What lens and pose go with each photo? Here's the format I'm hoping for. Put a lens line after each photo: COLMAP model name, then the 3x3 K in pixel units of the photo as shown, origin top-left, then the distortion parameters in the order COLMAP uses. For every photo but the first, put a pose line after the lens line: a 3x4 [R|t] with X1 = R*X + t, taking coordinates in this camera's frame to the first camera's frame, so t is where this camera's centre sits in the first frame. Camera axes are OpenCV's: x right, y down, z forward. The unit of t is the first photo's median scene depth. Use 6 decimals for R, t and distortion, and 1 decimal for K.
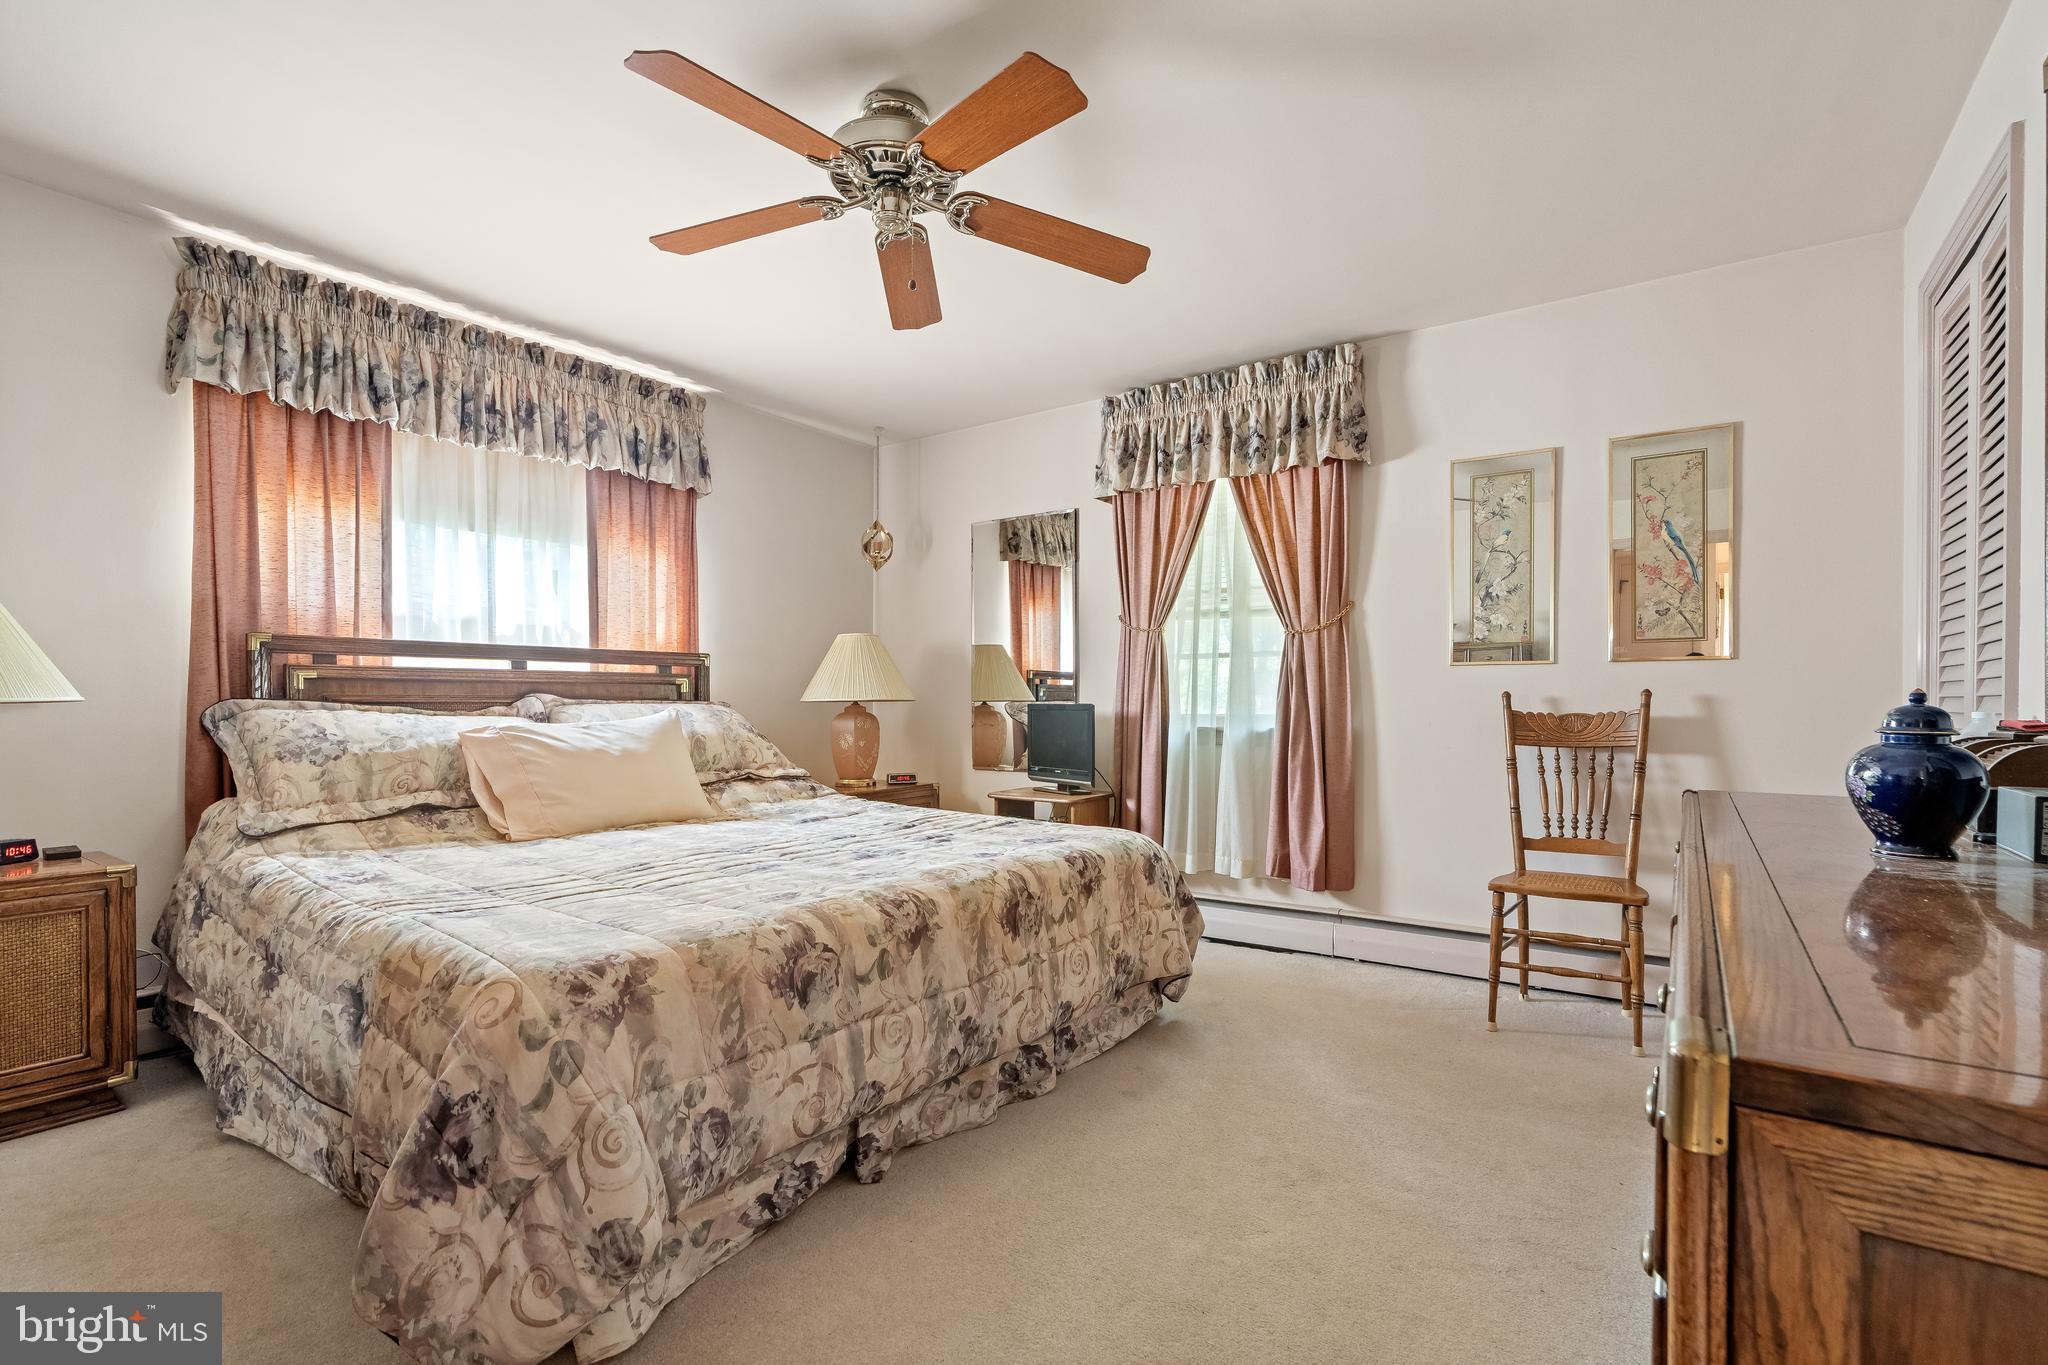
lens RADIAL K [[922.0, 0, 1034.0], [0, 922.0, 703.3], [0, 0, 1]] dist [-0.004895, 0.002722]
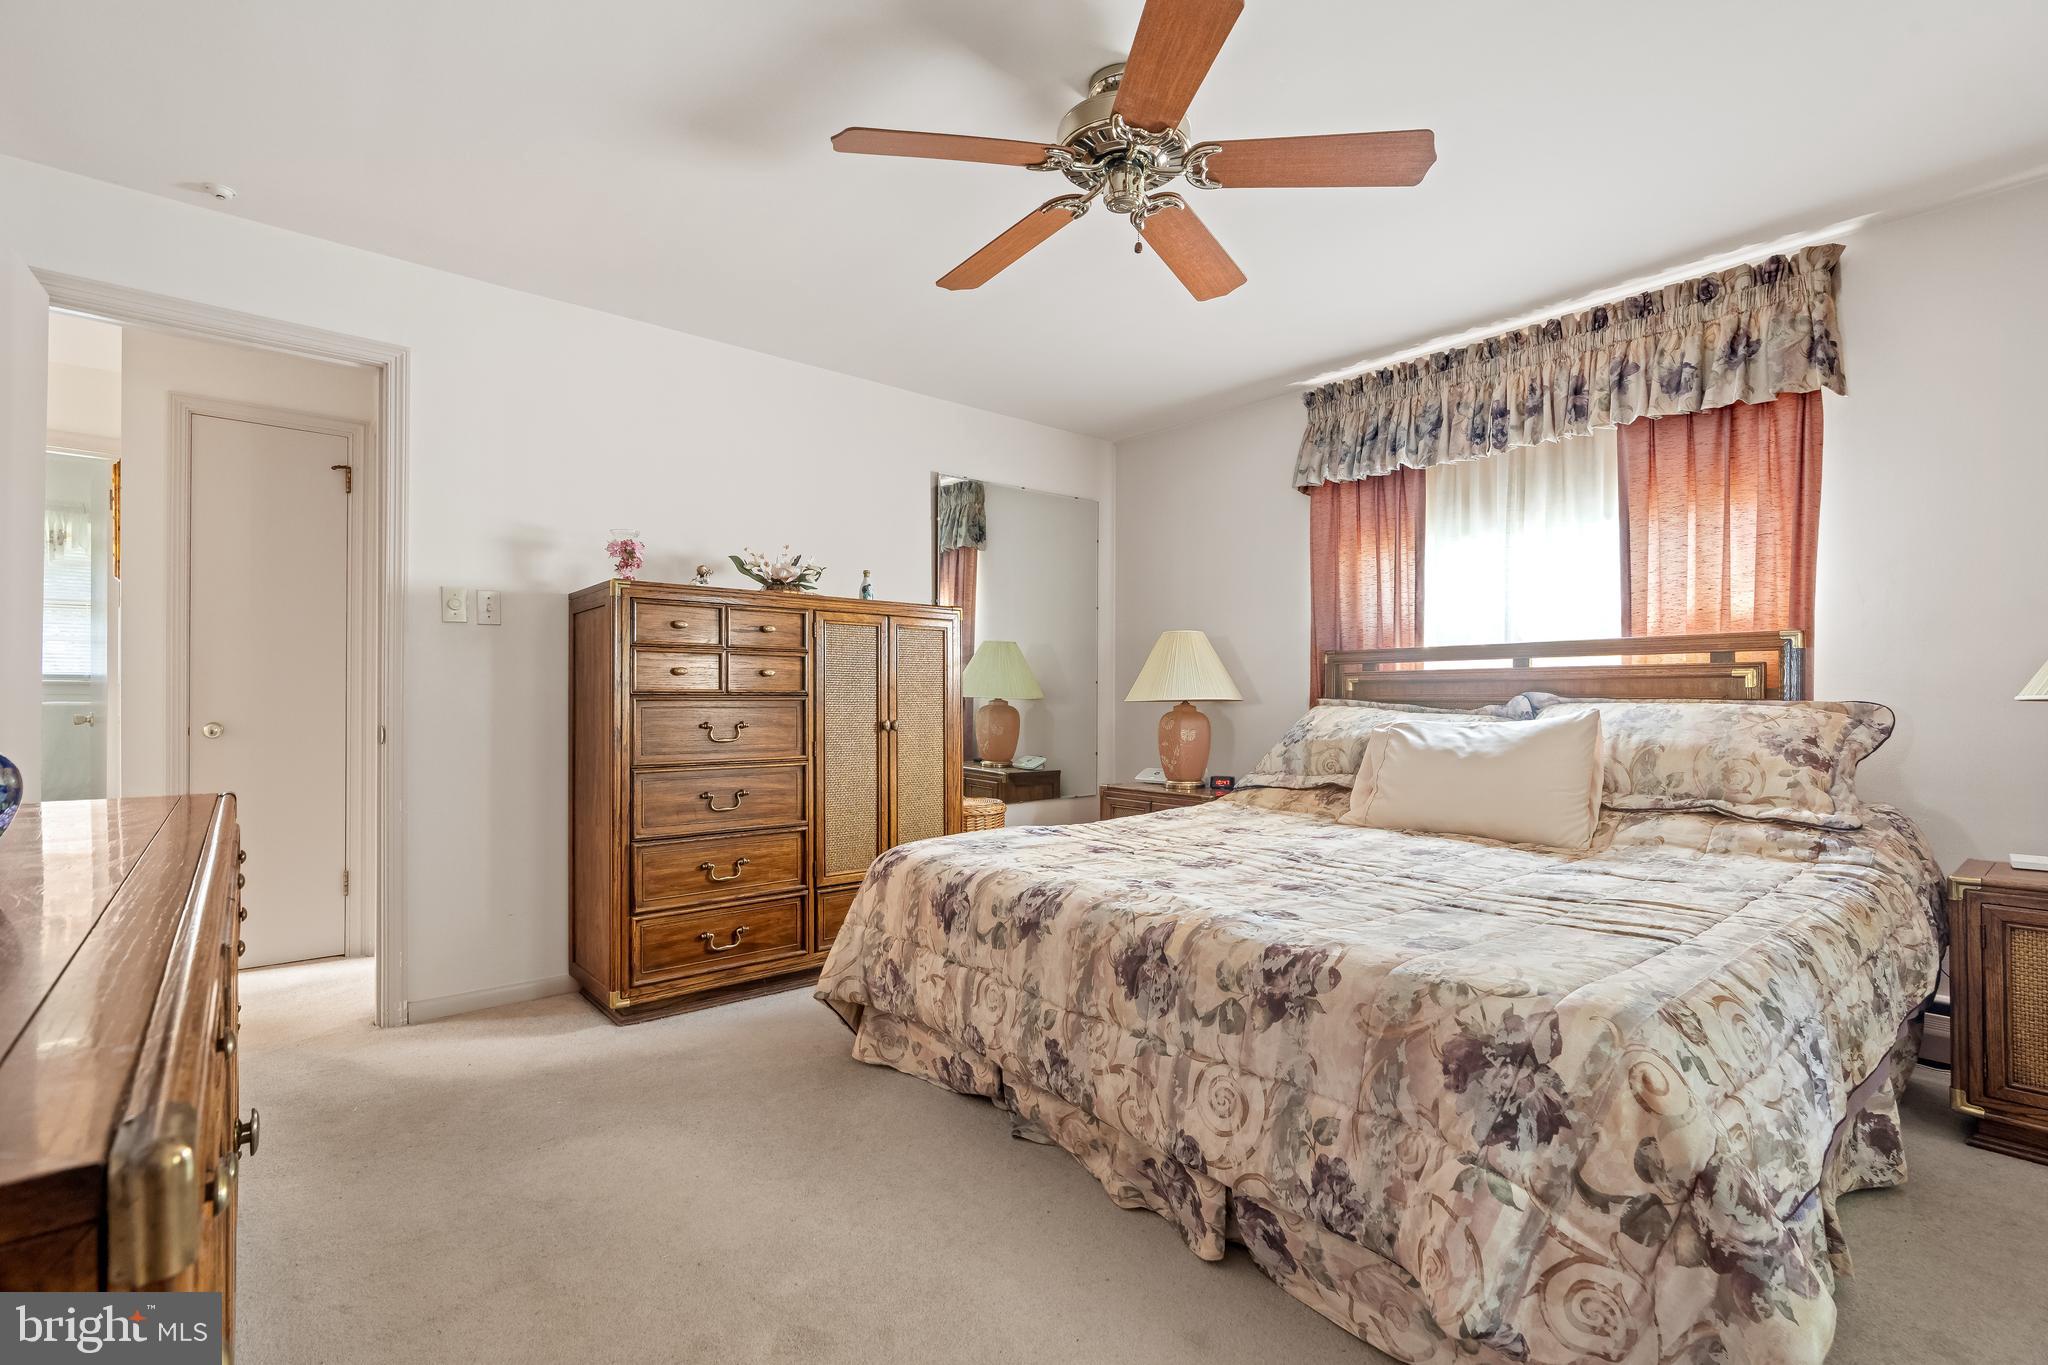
lens RADIAL K [[922.0, 0, 1033.1], [0, 922.0, 690.6], [0, 0, 1]] dist [-0.004895, 0.002722]
pose [[-0.233948, -0.009879, -0.972199, 0.655800], [-0.002142, 0.999951, -0.009645, -0.002088], [0.972247, -0.000174, -0.233957, 0.933097]]
